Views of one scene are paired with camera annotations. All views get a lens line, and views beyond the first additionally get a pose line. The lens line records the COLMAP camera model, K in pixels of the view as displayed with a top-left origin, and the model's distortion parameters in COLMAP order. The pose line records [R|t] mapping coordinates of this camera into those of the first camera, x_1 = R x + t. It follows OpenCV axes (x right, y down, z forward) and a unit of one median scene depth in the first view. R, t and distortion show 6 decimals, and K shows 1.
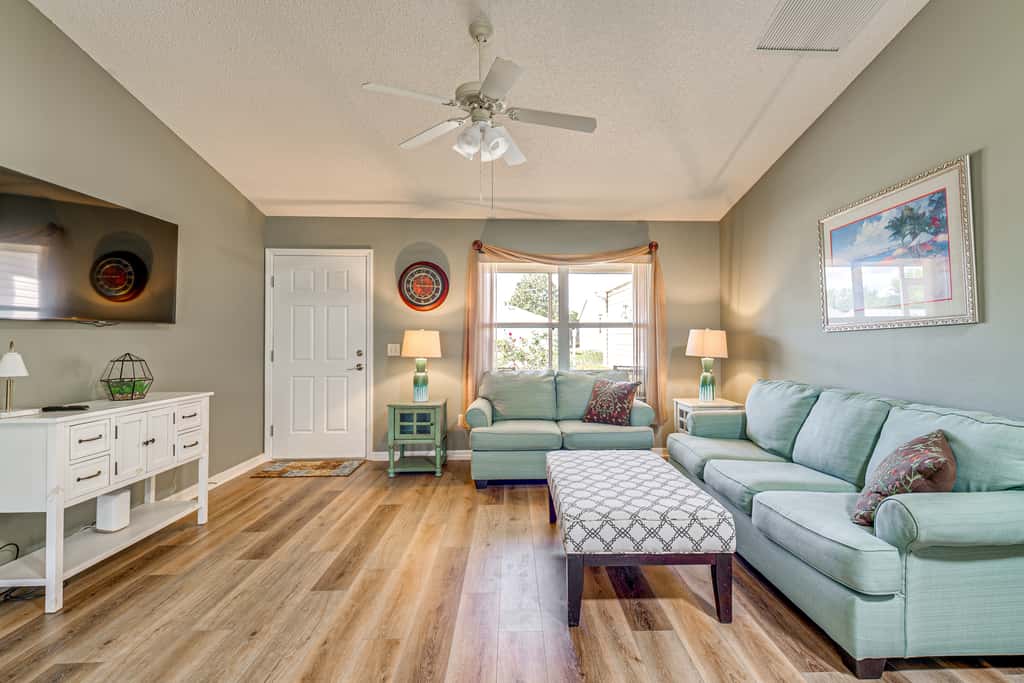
lens RADIAL K [[462.2, 0, 528.7], [0, 462.2, 341.6], [0, 0, 1]] dist [0.007807, -0.000421]
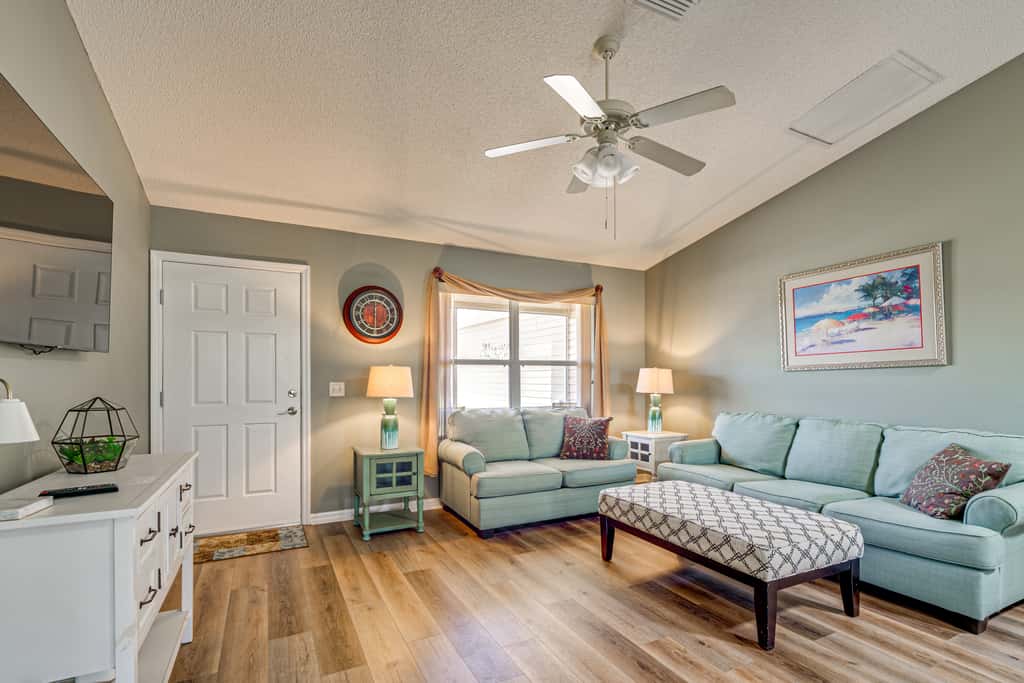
lens RADIAL K [[462.2, 0, 507.0], [0, 462.2, 385.5], [0, 0, 1]] dist [0.007807, -0.000421]
pose [[0.915146, -0.005025, 0.403091, -0.397395], [0.000233, 0.999929, 0.011937, 0.001677], [-0.403123, -0.010830, 0.915082, 0.130000]]
